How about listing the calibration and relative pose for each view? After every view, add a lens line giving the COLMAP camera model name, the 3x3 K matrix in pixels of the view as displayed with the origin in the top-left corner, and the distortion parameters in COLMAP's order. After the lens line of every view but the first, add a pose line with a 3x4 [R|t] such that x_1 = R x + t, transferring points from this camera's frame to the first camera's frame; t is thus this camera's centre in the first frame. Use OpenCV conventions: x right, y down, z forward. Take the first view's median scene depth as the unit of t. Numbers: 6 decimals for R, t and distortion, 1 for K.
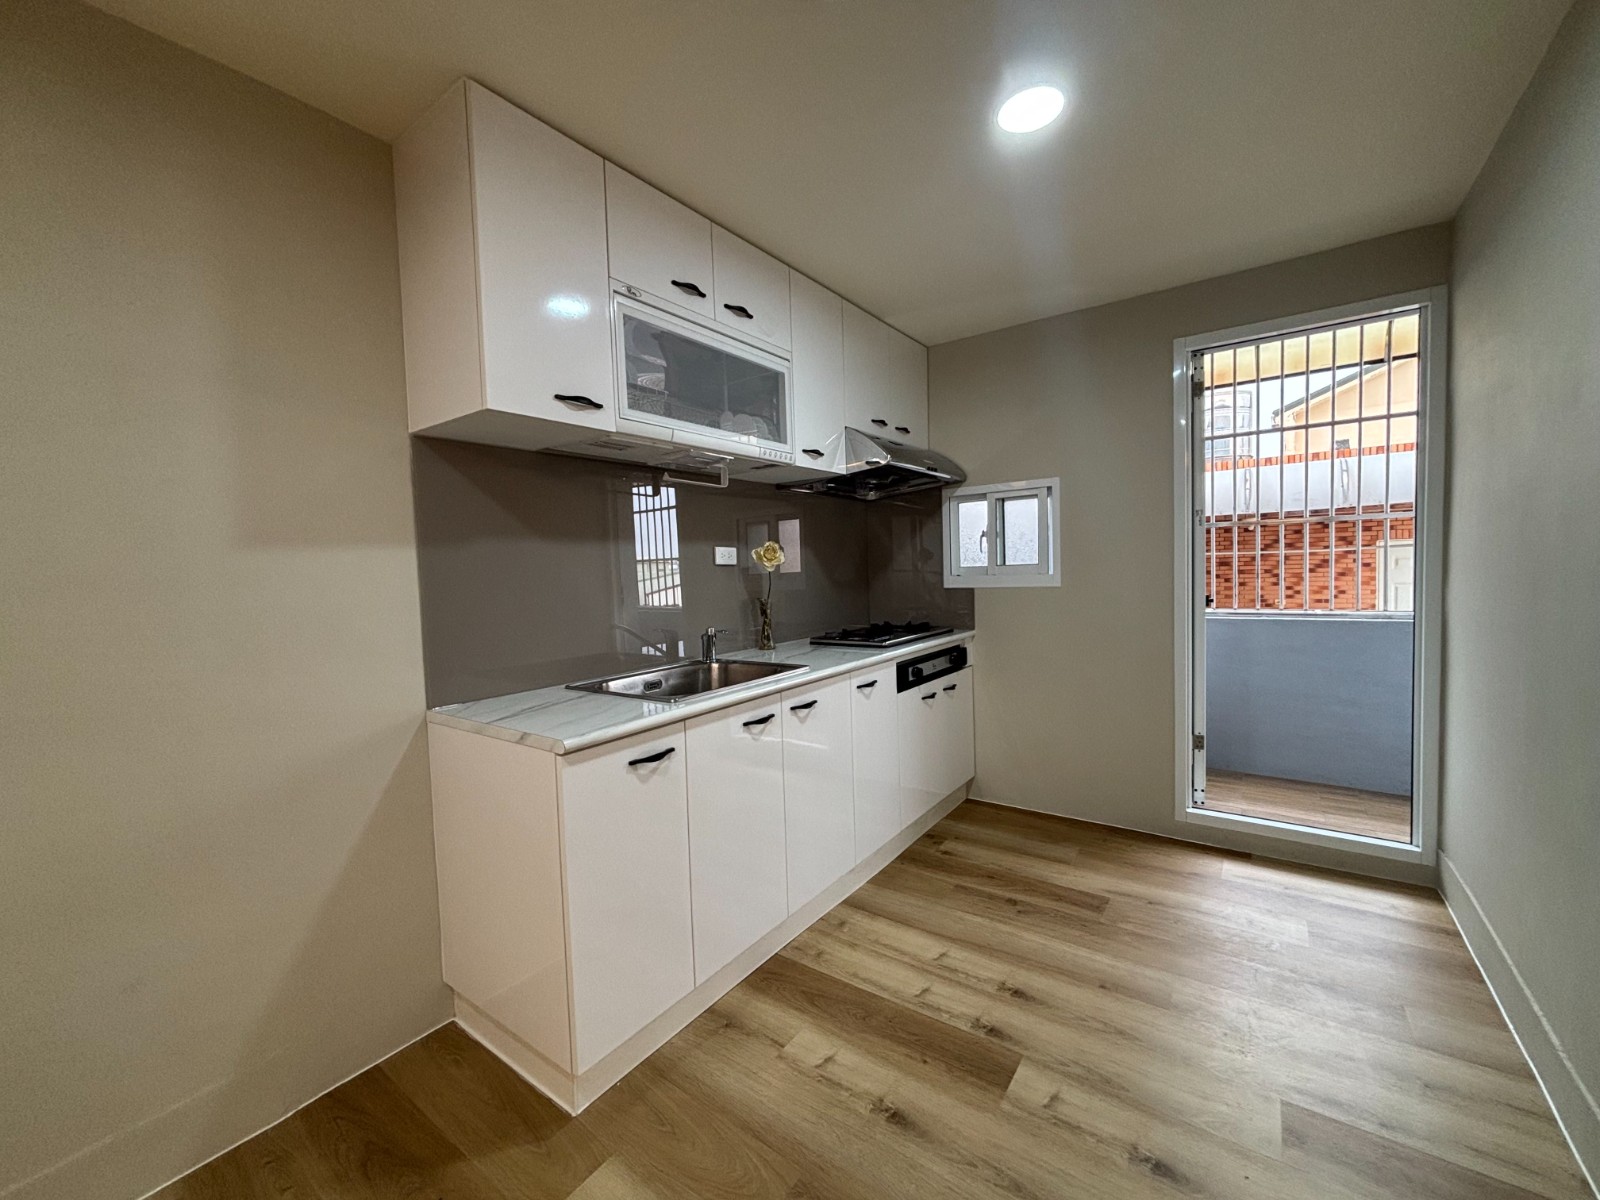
lens RADIAL K [[643.4, 0, 790.8], [0, 643.4, 603.7], [0, 0, 1]] dist [0.001971, 0.000187]
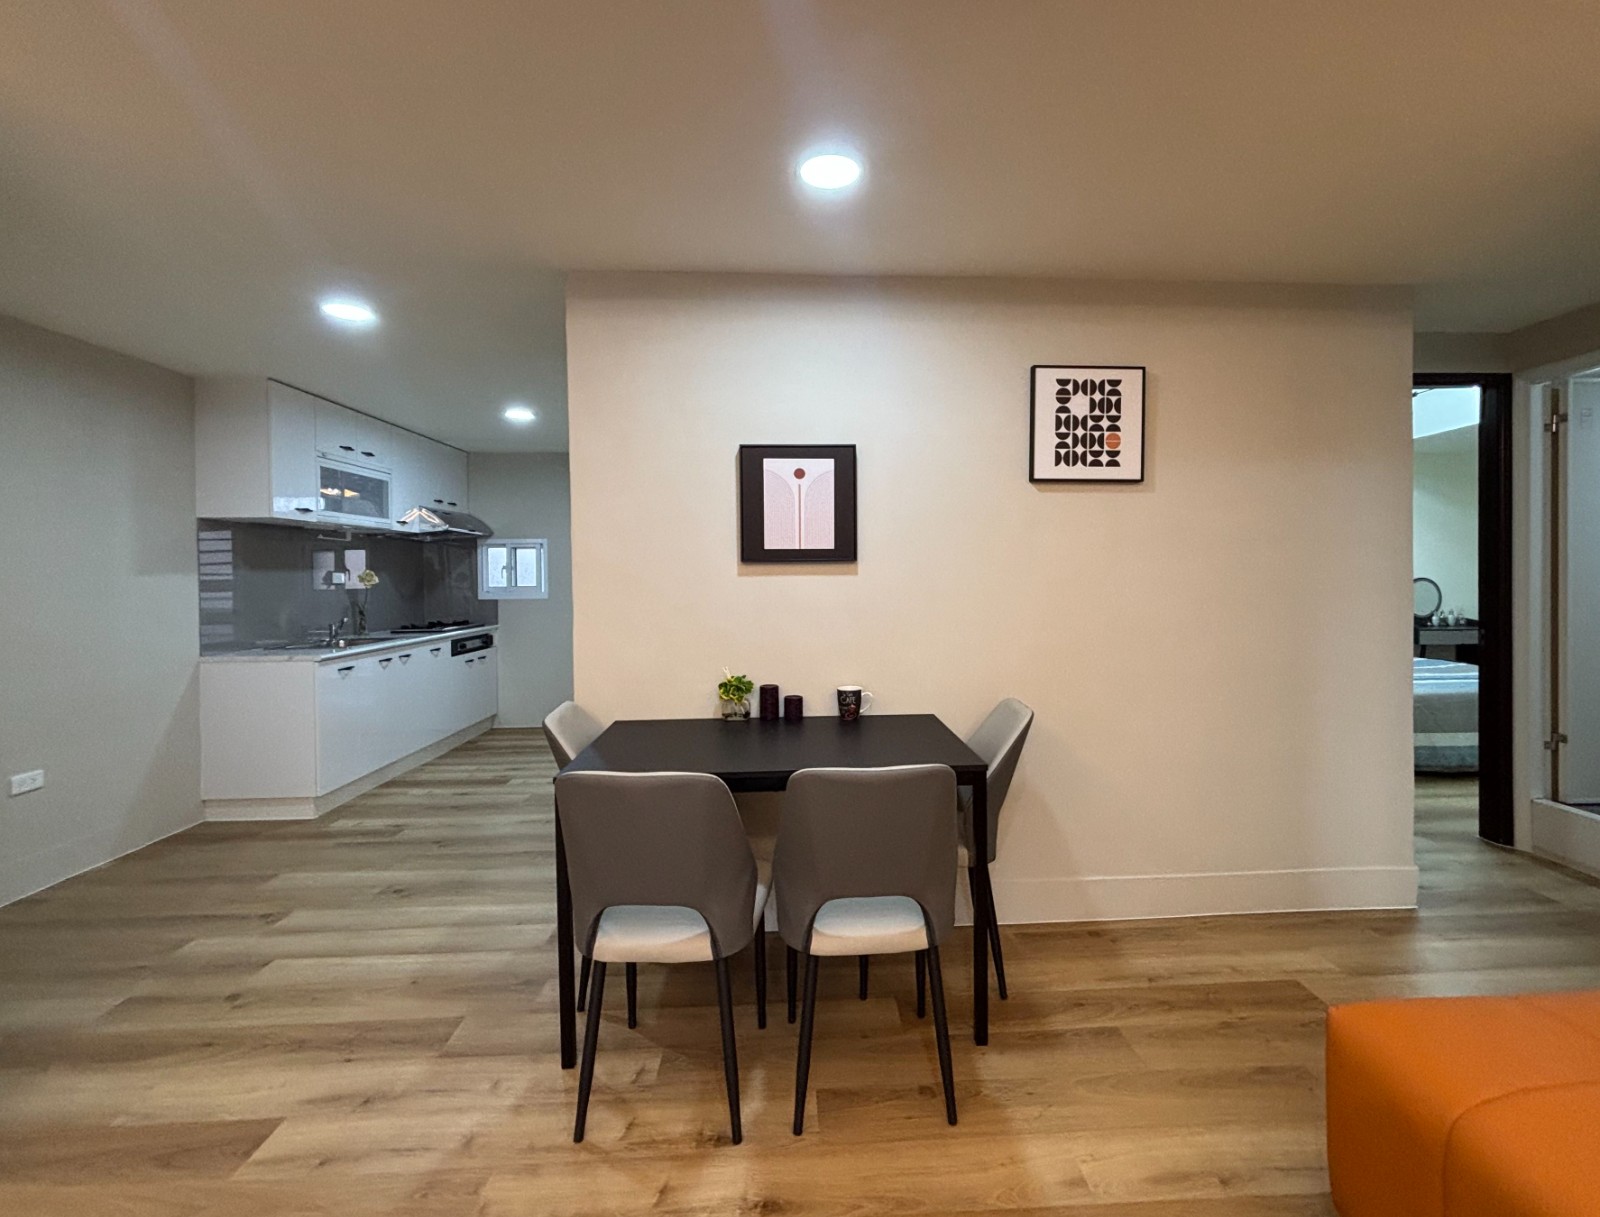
lens RADIAL K [[736.0, 0, 831.6], [0, 736.0, 590.1], [0, 0, 1]] dist [0.003783, 0.000095]
pose [[0.767628, 0.014623, 0.640729, -0.312074], [0.017312, 0.998902, -0.043539, 0.055836], [-0.640662, 0.044514, 0.766532, -1.158925]]
